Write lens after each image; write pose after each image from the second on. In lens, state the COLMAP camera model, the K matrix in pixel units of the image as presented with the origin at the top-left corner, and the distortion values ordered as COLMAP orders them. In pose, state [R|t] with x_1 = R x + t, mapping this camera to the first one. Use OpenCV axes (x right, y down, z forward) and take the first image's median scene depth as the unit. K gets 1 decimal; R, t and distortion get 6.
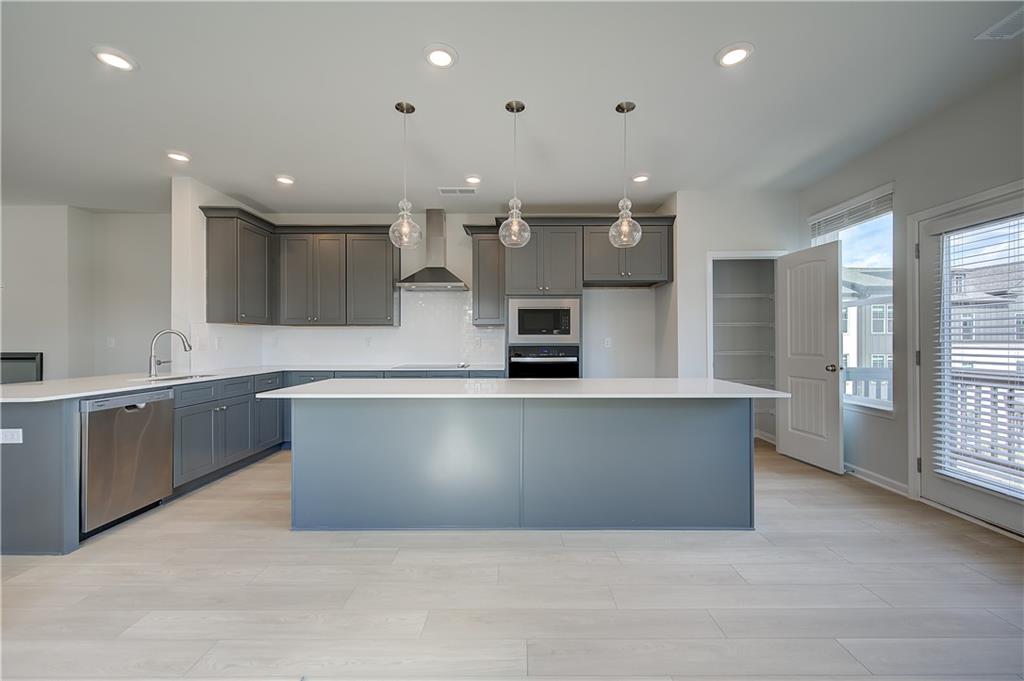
lens RADIAL K [[428.2, 0, 516.2], [0, 428.2, 339.3], [0, 0, 1]] dist [0.001147, 0.000153]
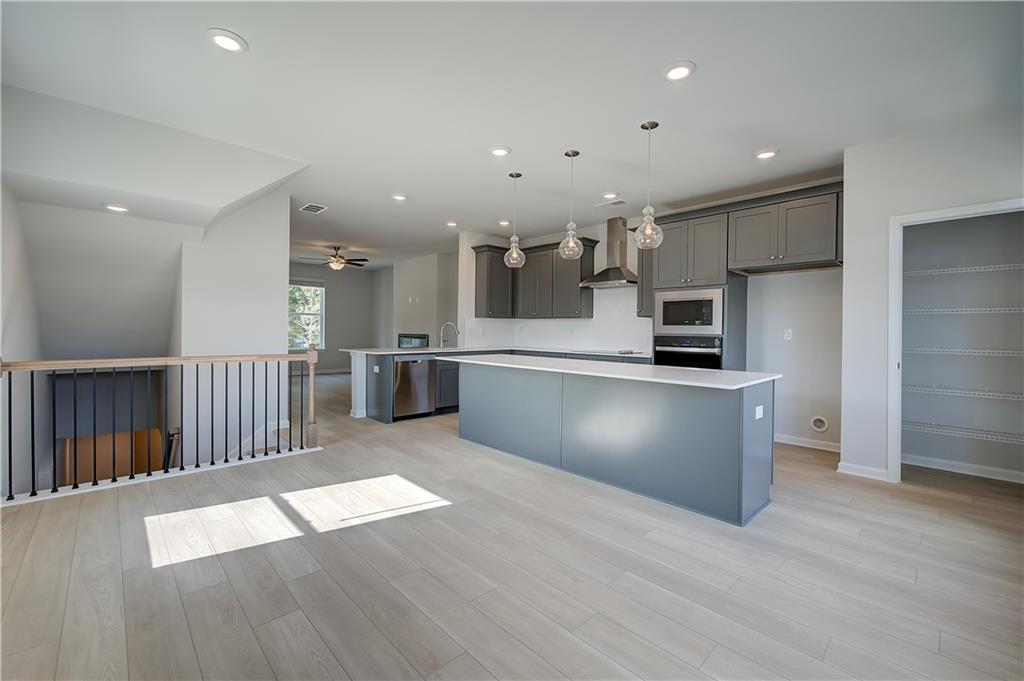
lens RADIAL K [[458.6, 0, 508.6], [0, 458.6, 332.0], [0, 0, 1]] dist [0.000643, -0.000002]
pose [[0.663825, 0.012739, -0.747779, 0.613197], [-0.007552, 0.999918, 0.010330, -0.003001], [0.747849, -0.001210, 0.663867, -0.056217]]
